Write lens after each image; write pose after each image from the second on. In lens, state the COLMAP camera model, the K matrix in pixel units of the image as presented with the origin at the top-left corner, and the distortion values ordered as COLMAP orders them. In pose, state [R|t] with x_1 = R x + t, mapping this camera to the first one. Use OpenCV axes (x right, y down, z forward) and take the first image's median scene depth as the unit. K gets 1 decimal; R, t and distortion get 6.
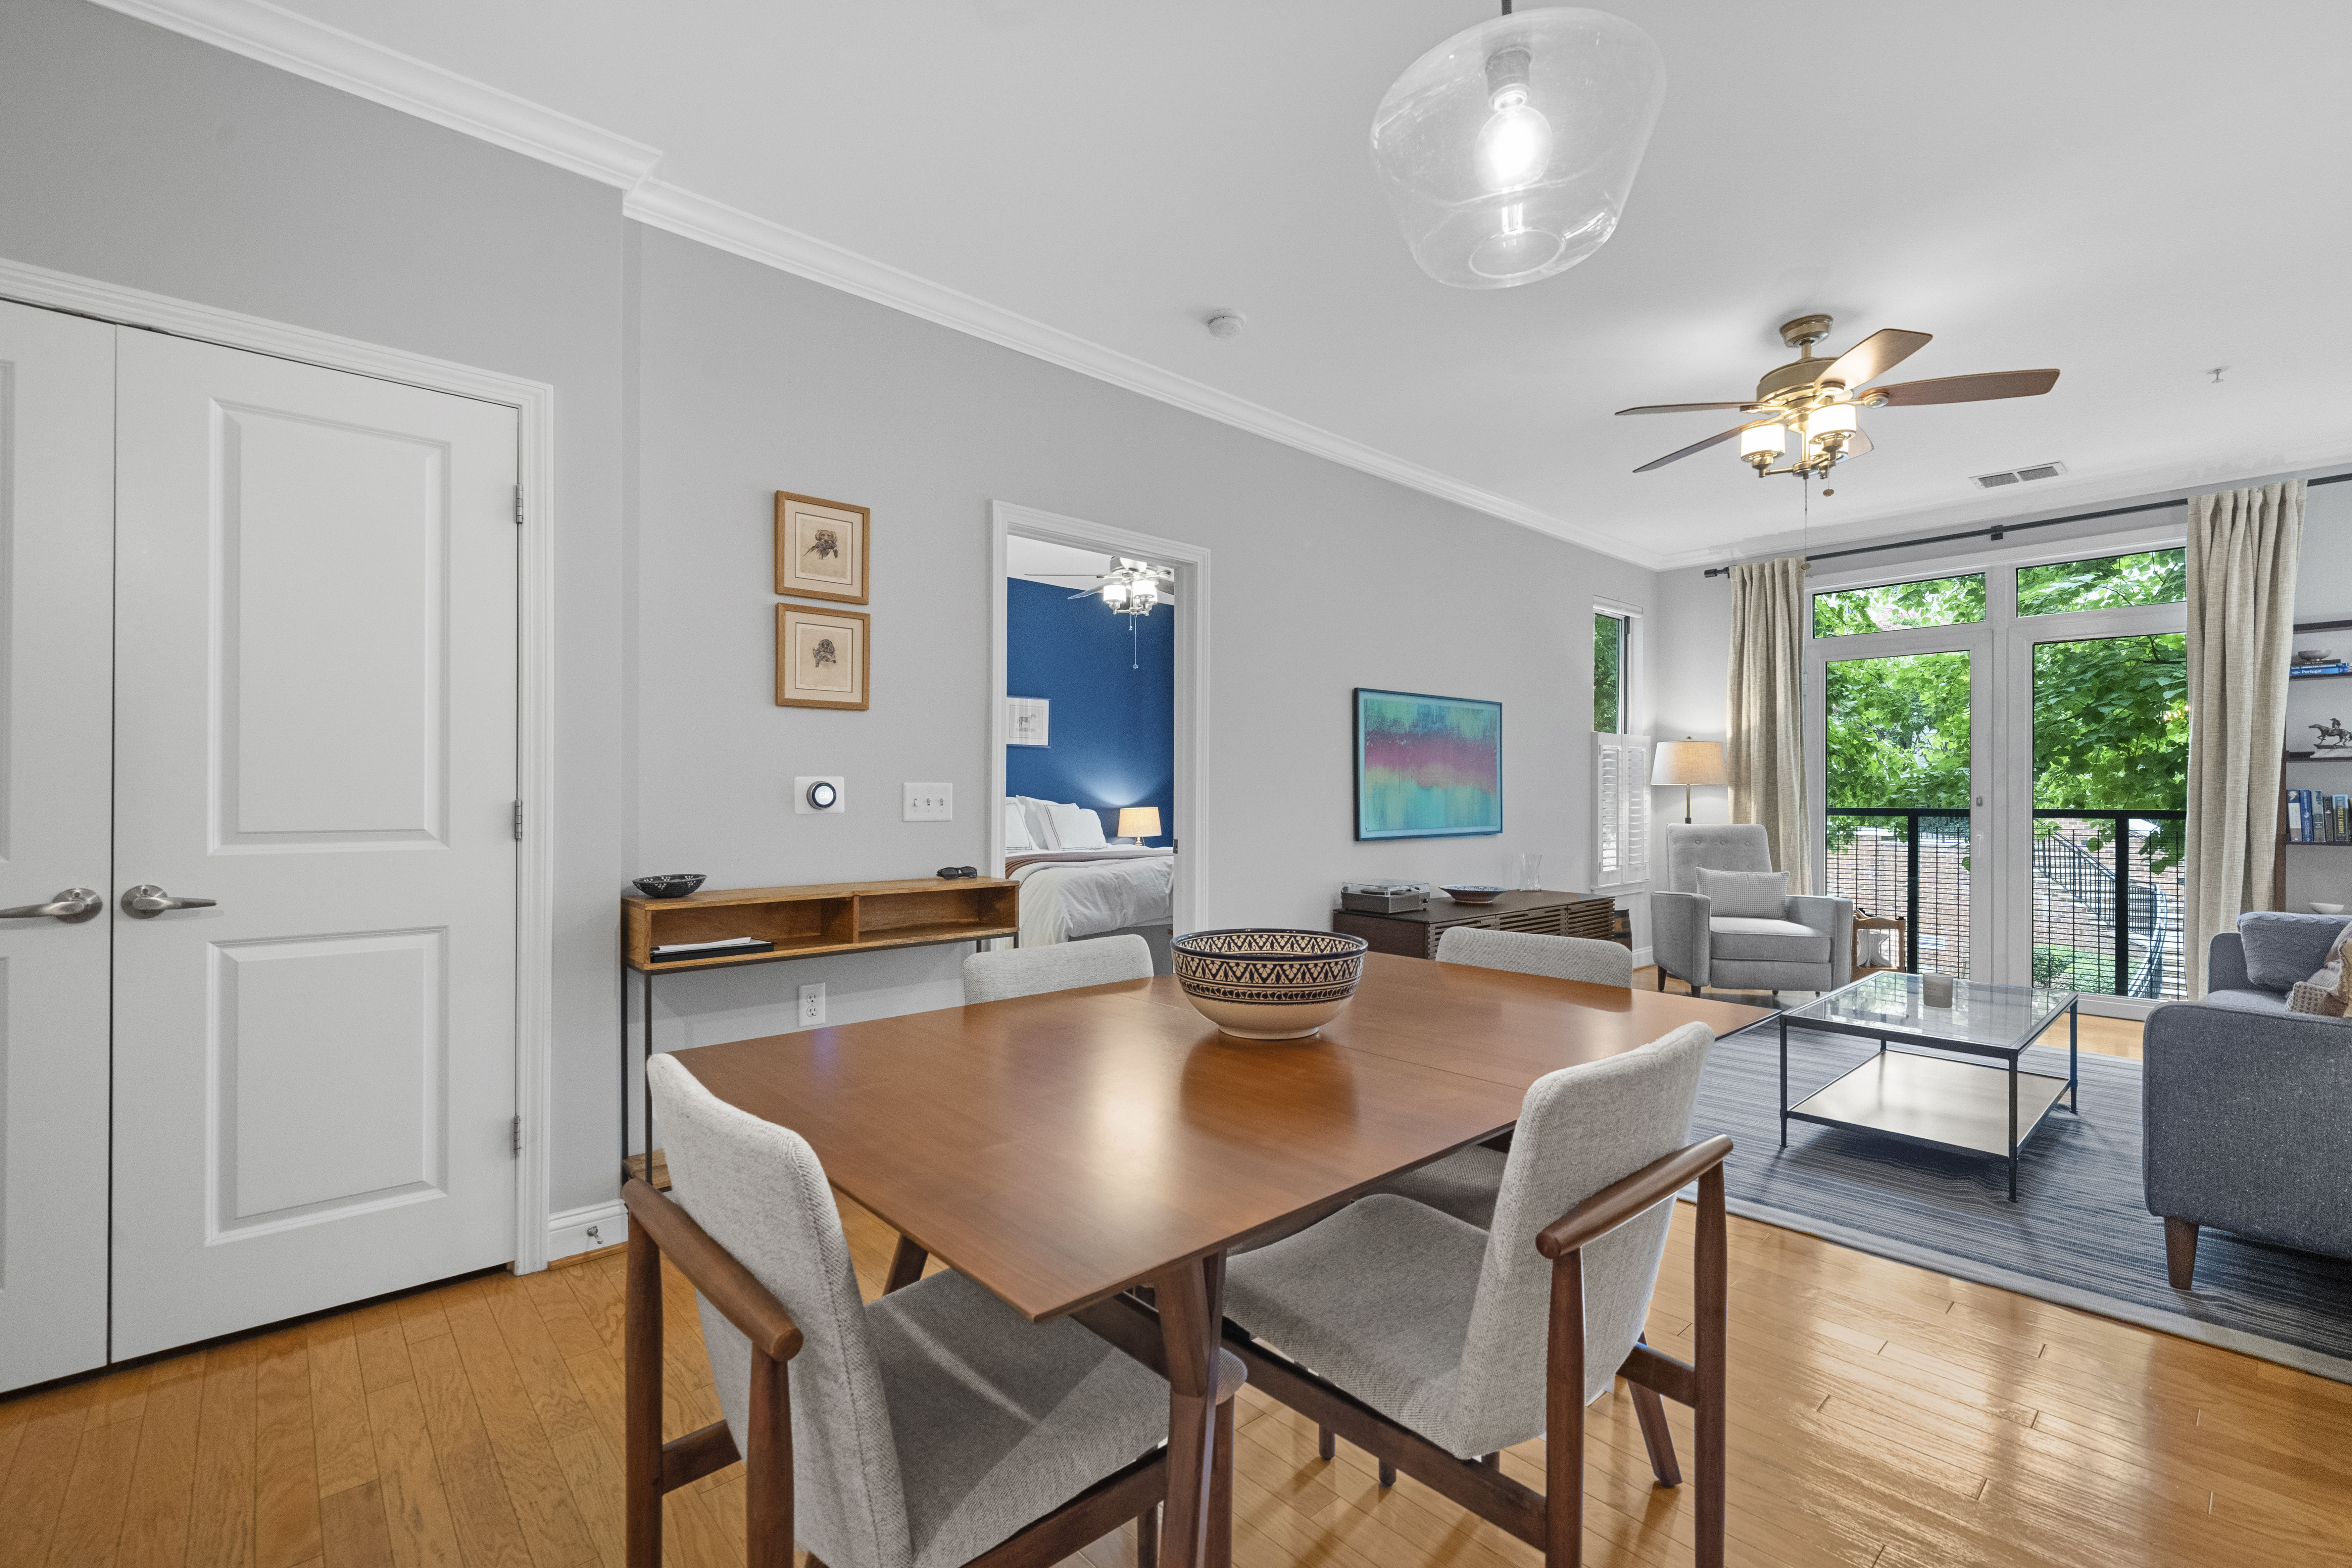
lens RADIAL K [[1006.6, 0, 1183.1], [0, 1006.6, 795.7], [0, 0, 1]] dist [-0.001547, 0.000149]
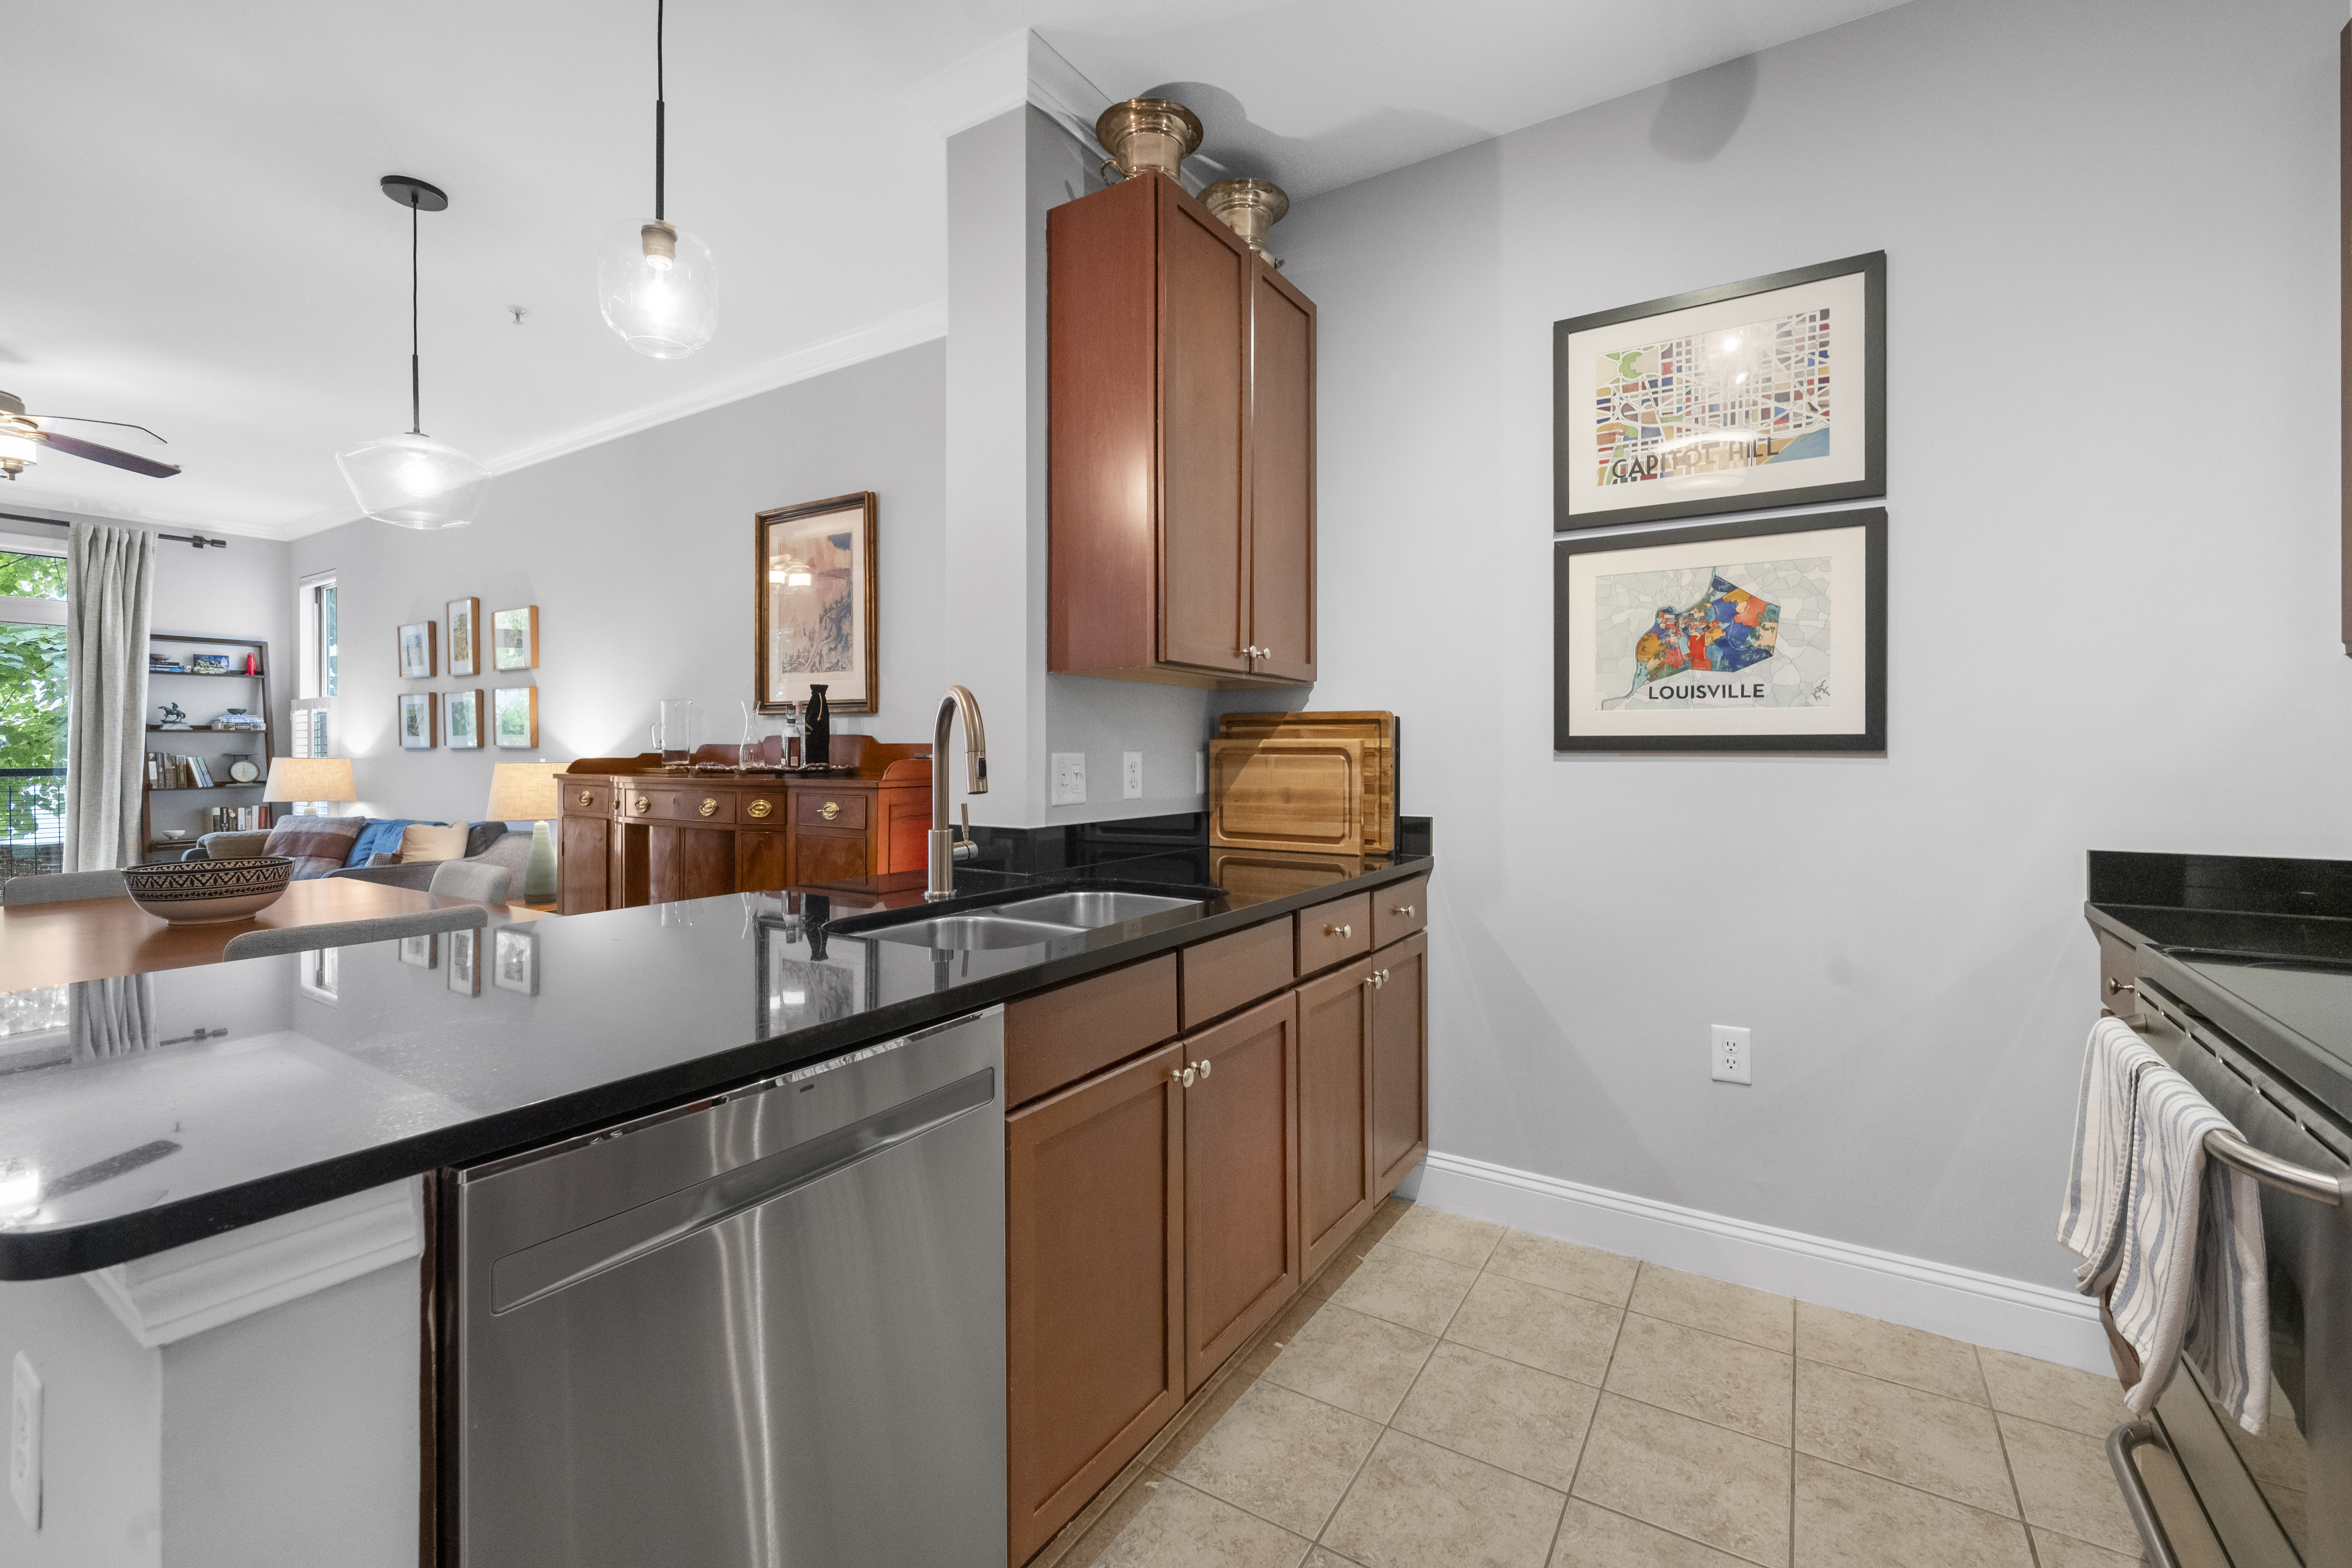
lens RADIAL K [[998.5, 0, 1183.0], [0, 998.5, 751.6], [0, 0, 1]] dist [-0.001266, -0.000366]
pose [[-0.269925, -0.004578, 0.962870, -0.609711], [0.001211, 0.999986, 0.005094, -0.011697], [-0.962881, 0.002541, -0.269916, -0.011116]]
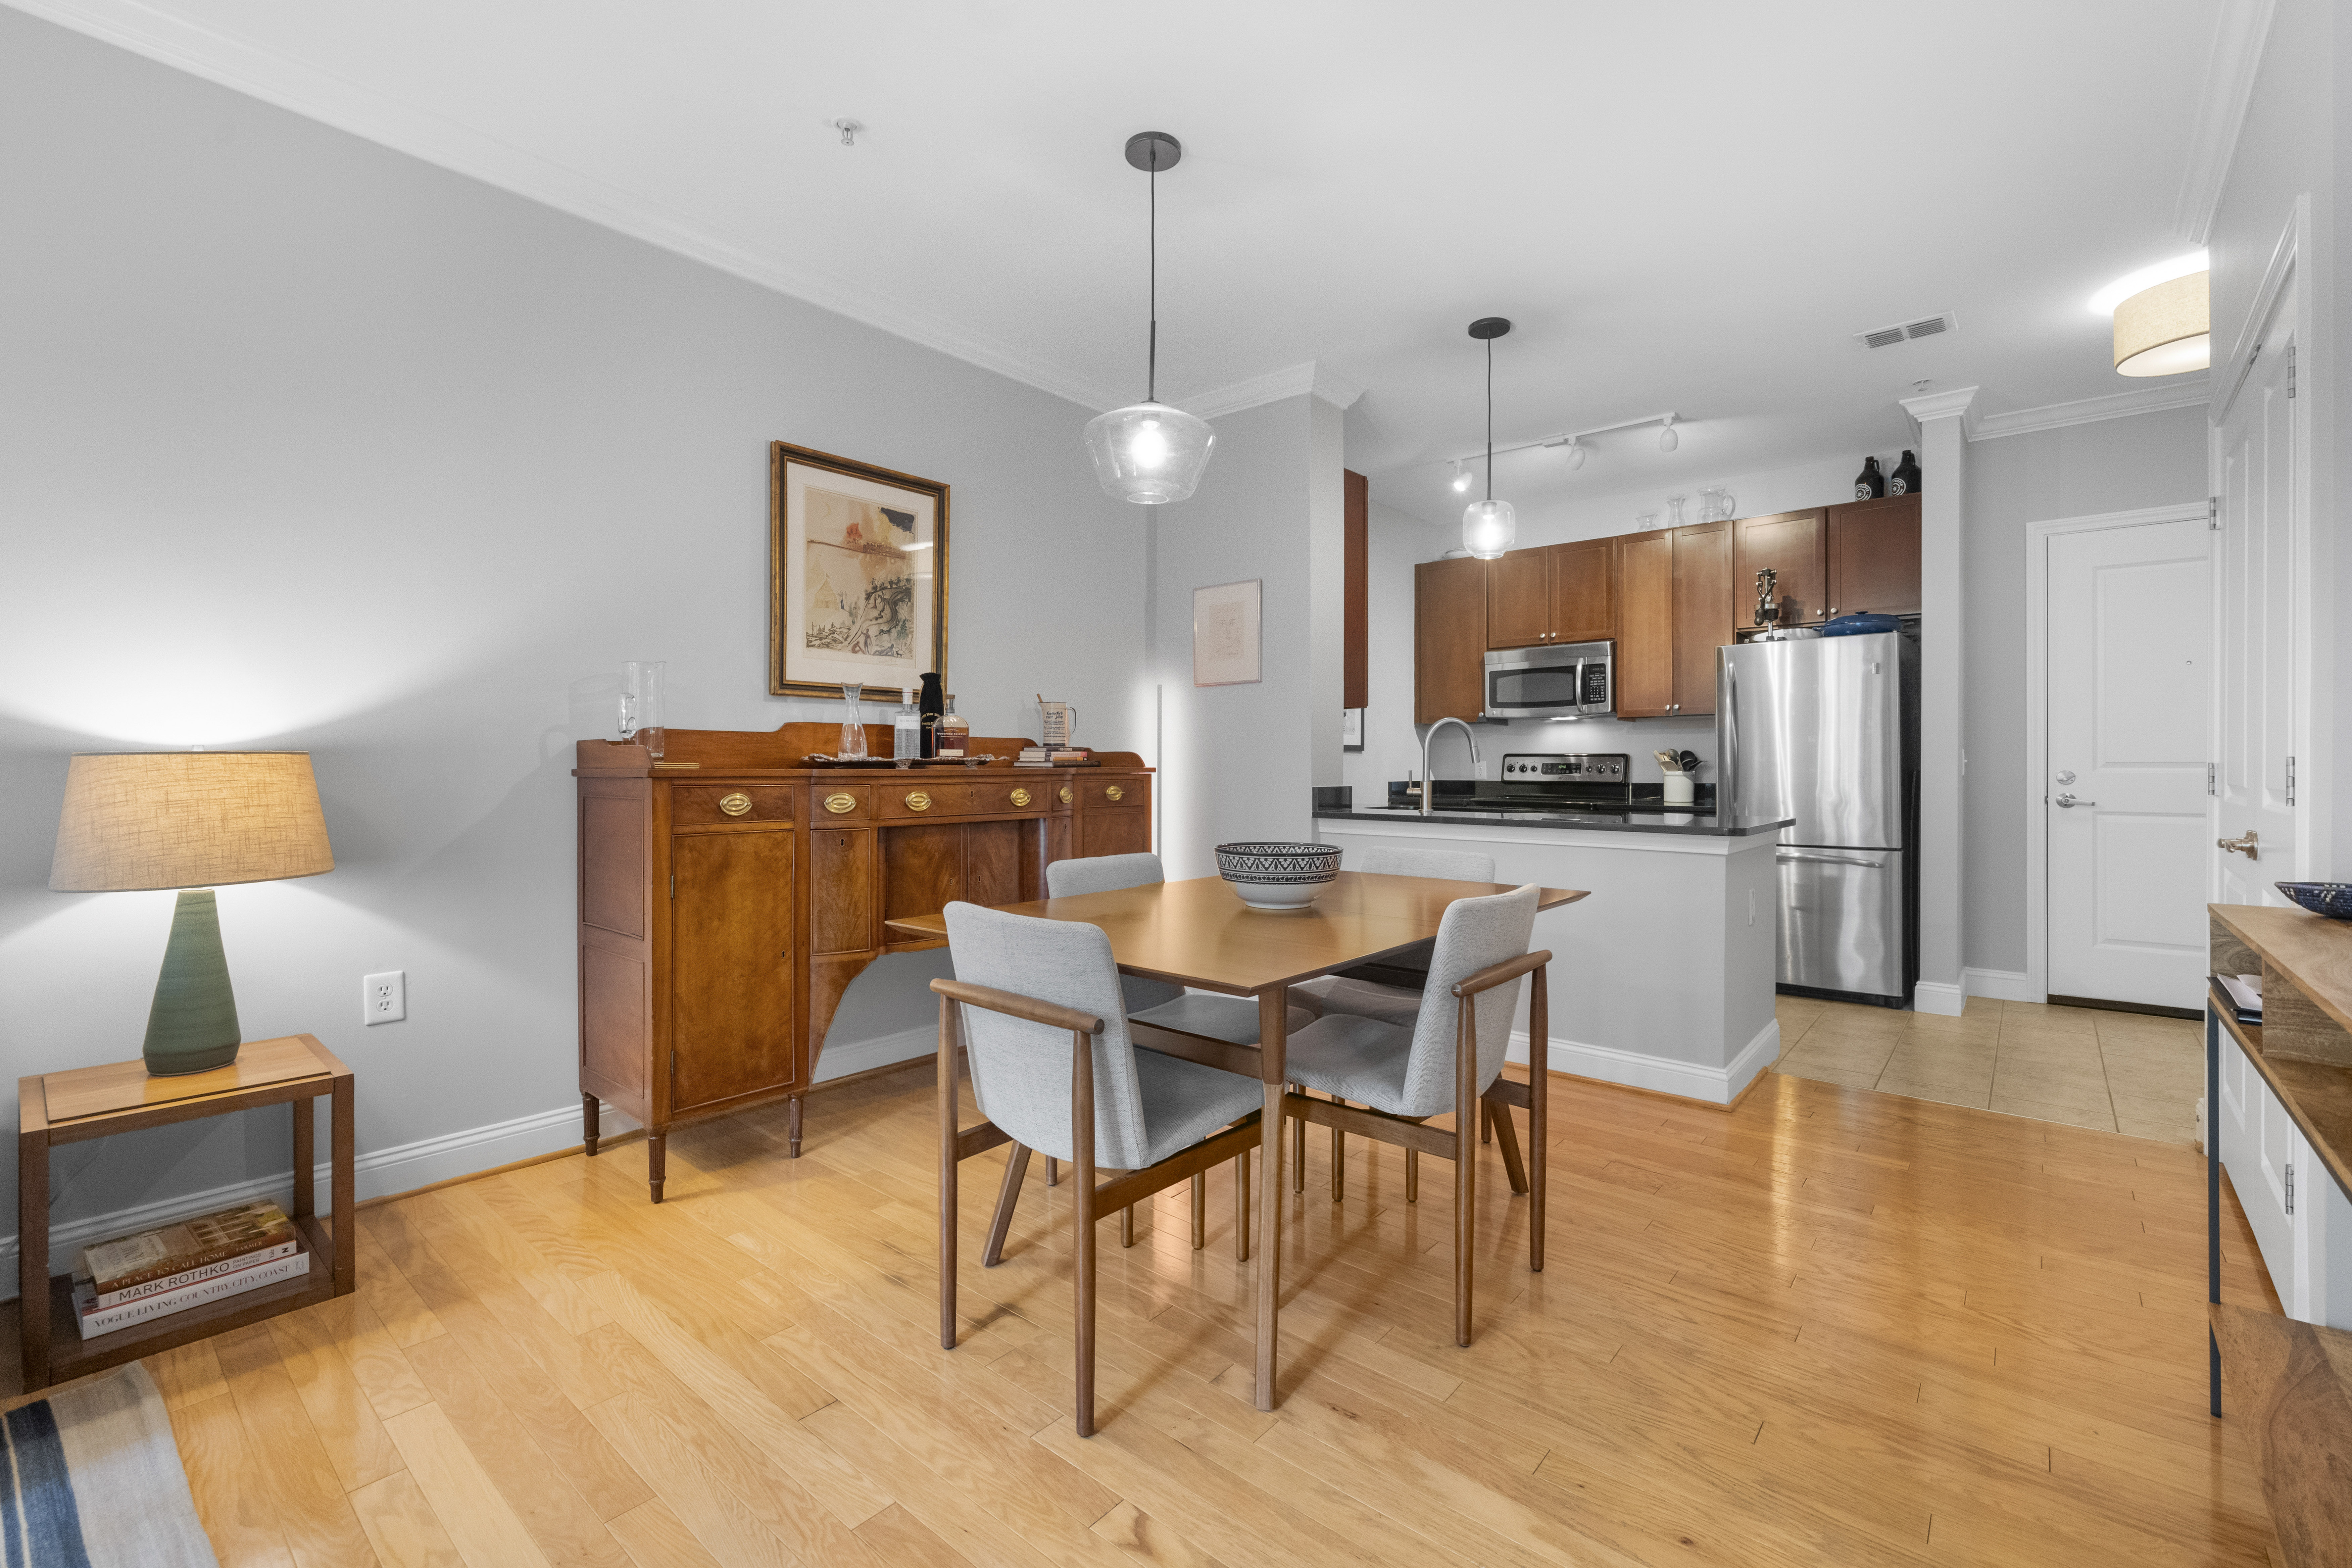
lens RADIAL K [[1006.6, 0, 1172.5], [0, 1006.6, 767.3], [0, 0, 1]] dist [-0.001547, 0.000149]
pose [[-0.992323, -0.002503, -0.123649, 0.146309], [-0.003150, 0.999982, 0.005038, 0.006099], [0.123634, 0.005389, -0.992313, 0.840420]]
